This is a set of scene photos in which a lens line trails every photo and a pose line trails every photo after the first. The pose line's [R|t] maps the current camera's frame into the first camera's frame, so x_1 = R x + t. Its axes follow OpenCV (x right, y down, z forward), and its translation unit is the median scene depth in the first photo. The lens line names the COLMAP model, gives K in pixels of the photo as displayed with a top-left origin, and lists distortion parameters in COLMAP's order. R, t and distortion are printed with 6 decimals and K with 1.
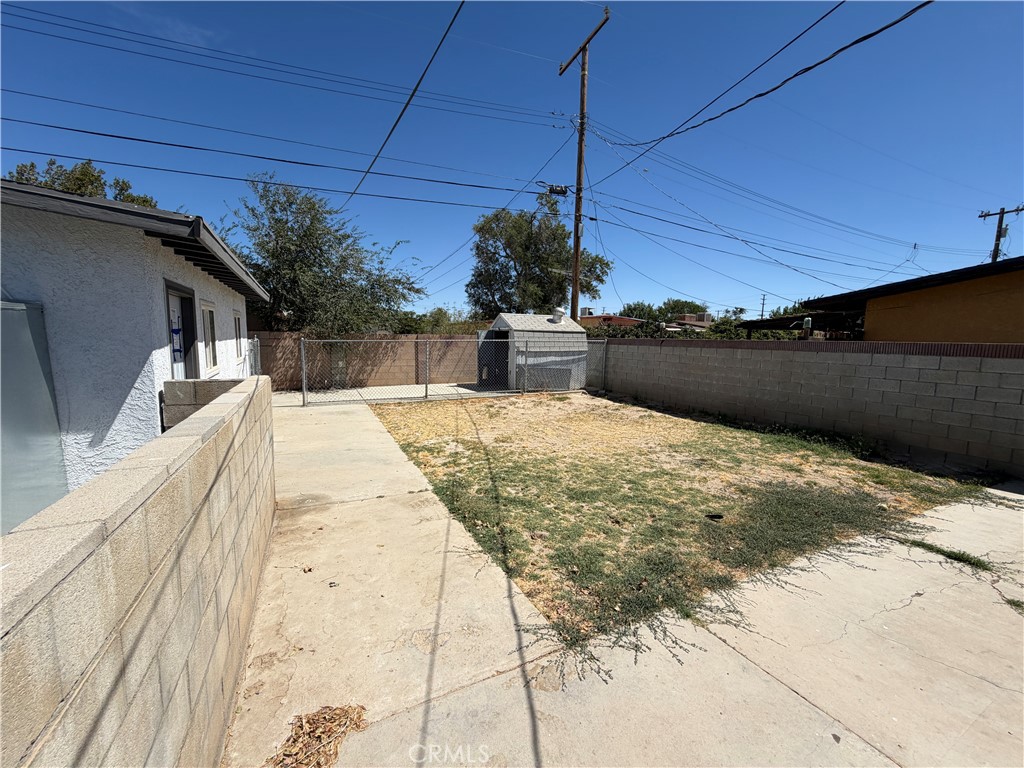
lens RADIAL K [[408.3, 0, 505.9], [0, 408.3, 377.7], [0, 0, 1]] dist [0.001330, 0.000262]
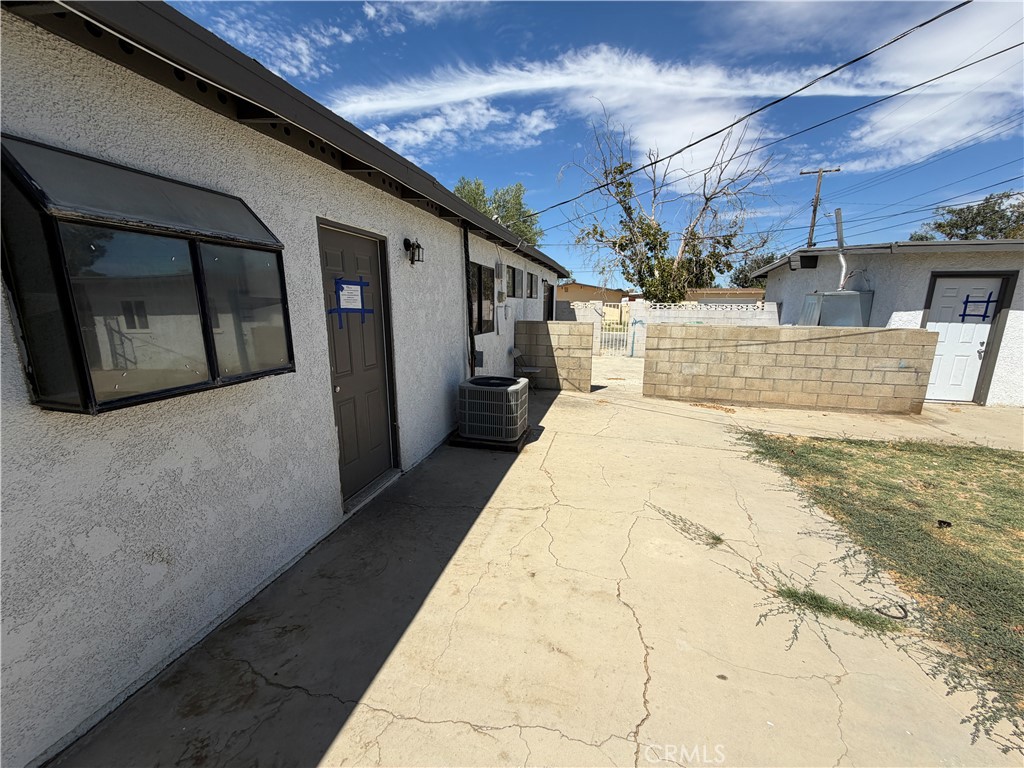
lens RADIAL K [[408.3, 0, 507.4], [0, 408.3, 389.5], [0, 0, 1]] dist [0.001330, 0.000262]
pose [[-0.656847, 0.134846, -0.741868, 1.299360], [-0.092789, 0.961946, 0.257003, -0.029591], [0.748292, 0.237649, -0.619339, 0.638278]]
